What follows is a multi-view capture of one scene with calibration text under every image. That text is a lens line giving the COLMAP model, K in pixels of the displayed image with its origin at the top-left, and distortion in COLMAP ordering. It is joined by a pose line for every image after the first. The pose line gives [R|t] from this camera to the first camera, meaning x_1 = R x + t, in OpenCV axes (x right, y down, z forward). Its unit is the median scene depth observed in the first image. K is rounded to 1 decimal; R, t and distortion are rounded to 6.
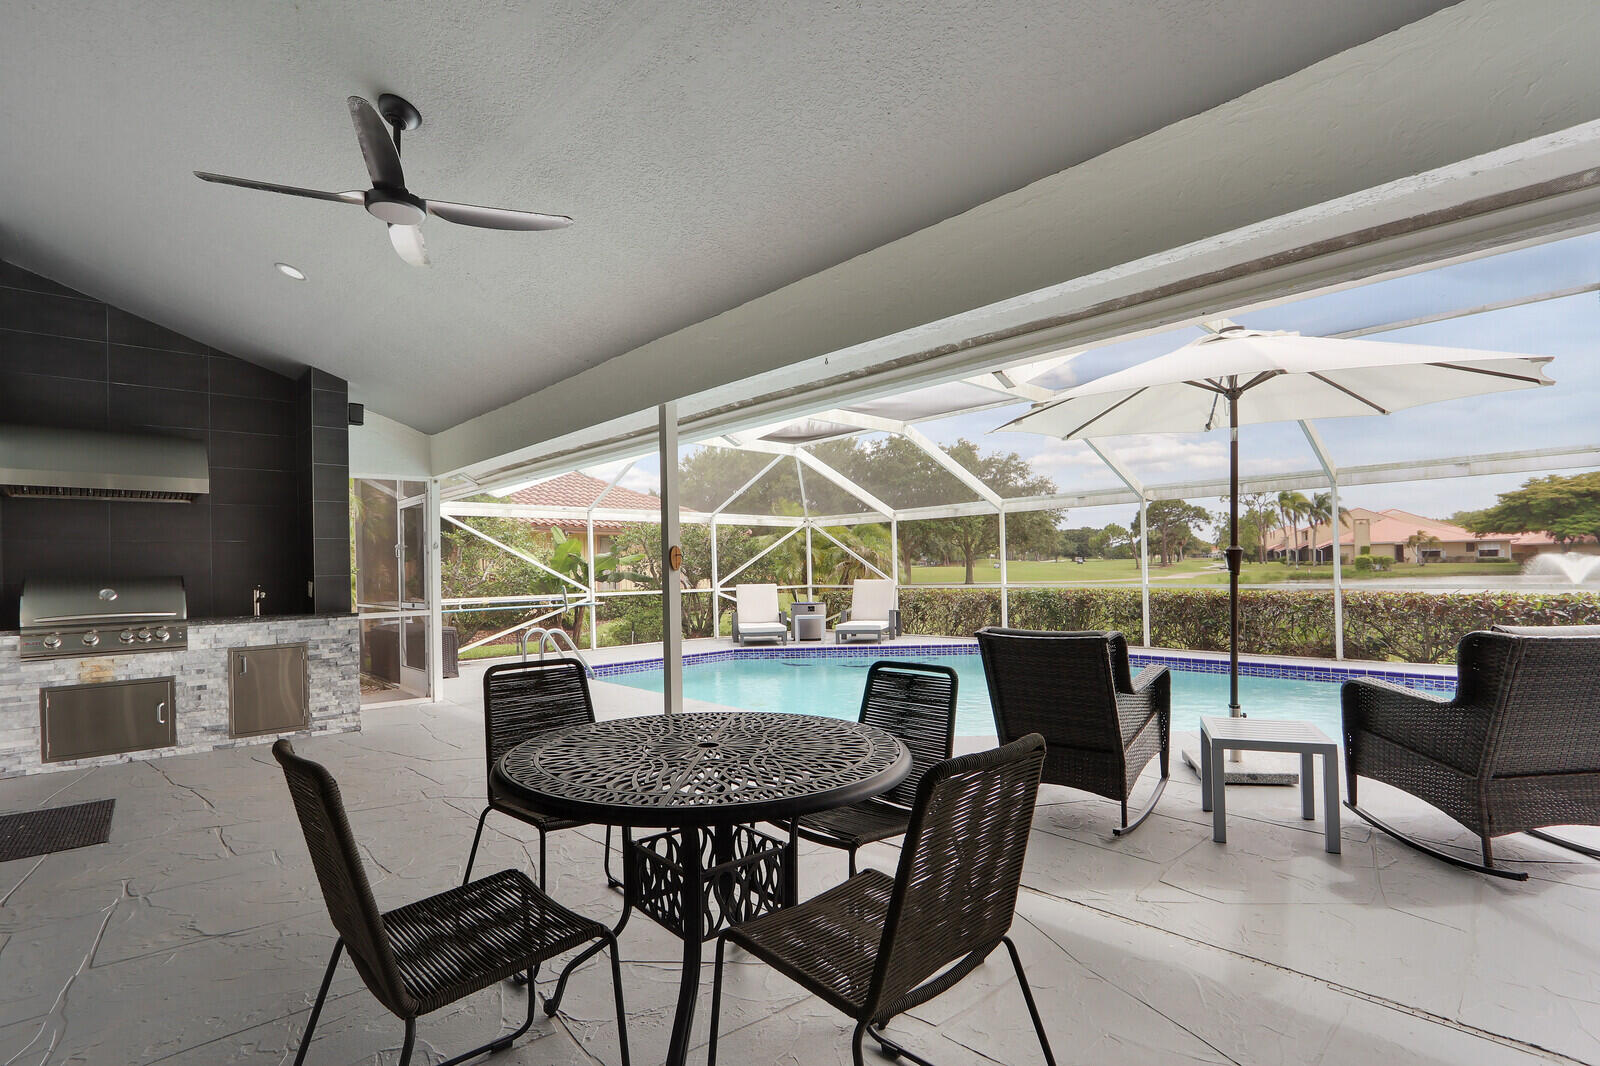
lens RADIAL K [[747.0, 0, 797.6], [0, 747.0, 558.9], [0, 0, 1]] dist [-0.001068, 0.000360]
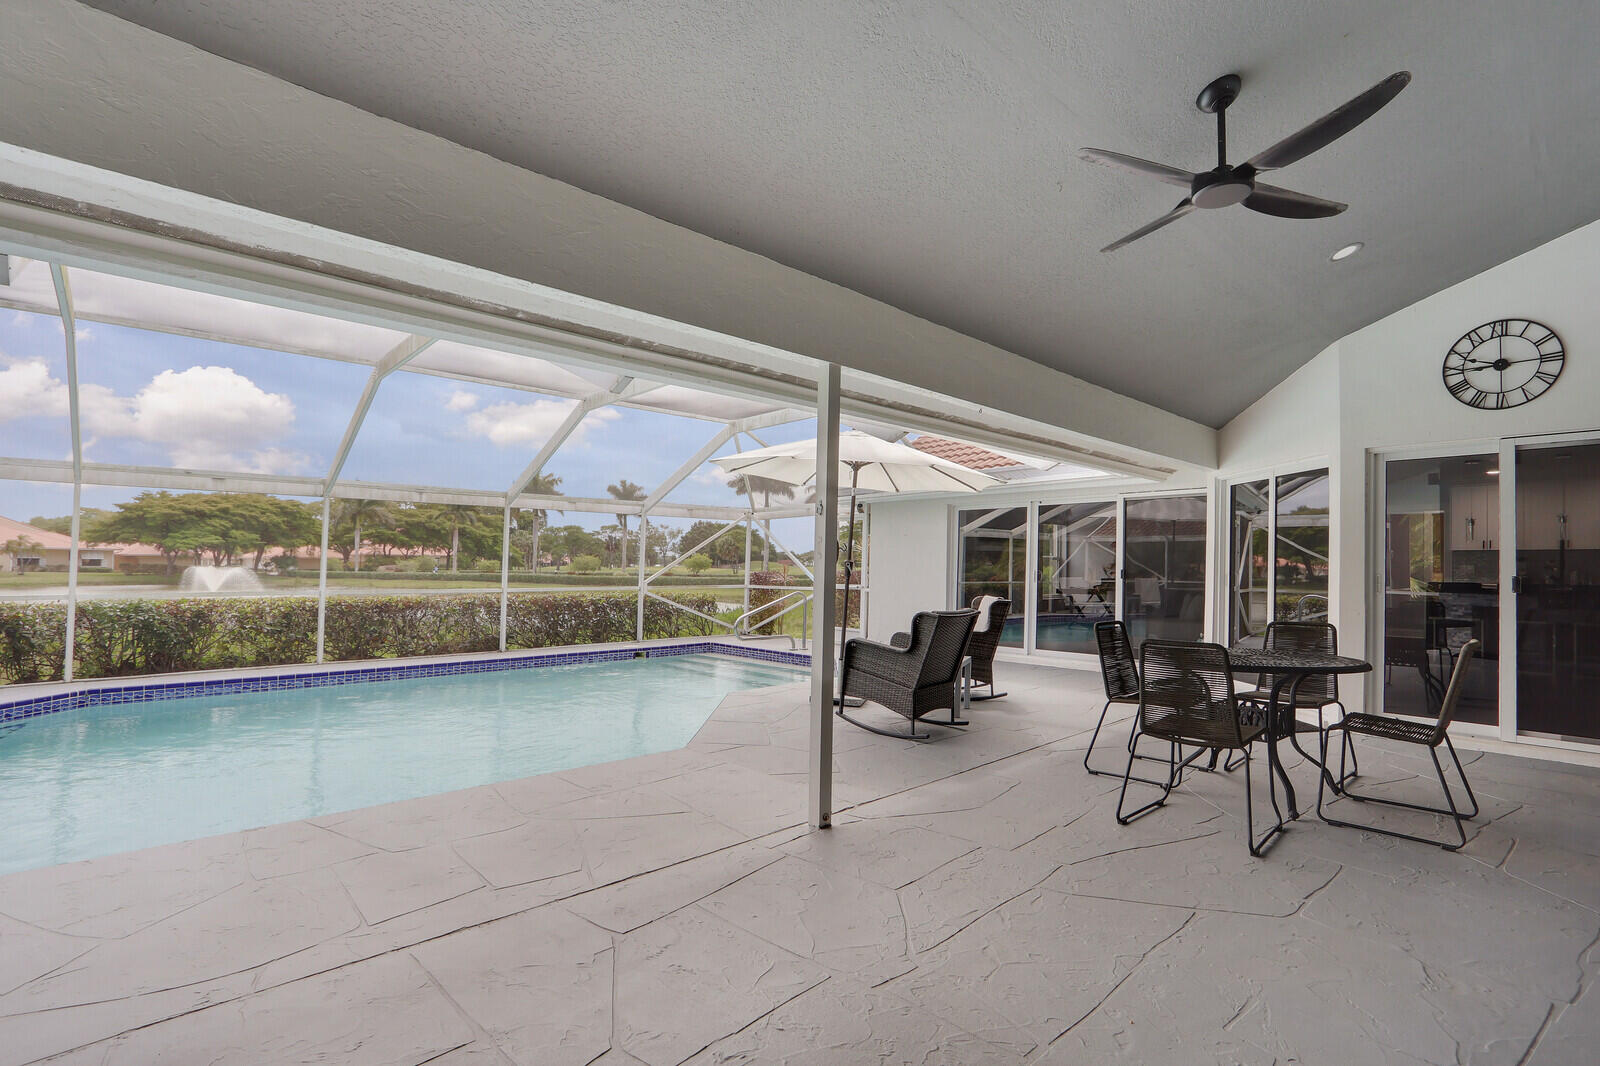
lens RADIAL K [[754.0, 0, 800.0], [0, 754.0, 533.0], [0, 0, 1]] dist [0.000561, -0.000287]
pose [[0.009264, 0.066948, 0.997713, -0.369951], [-0.018856, 0.997591, -0.066764, 0.013776], [-0.999779, -0.018194, 0.010504, 0.374685]]
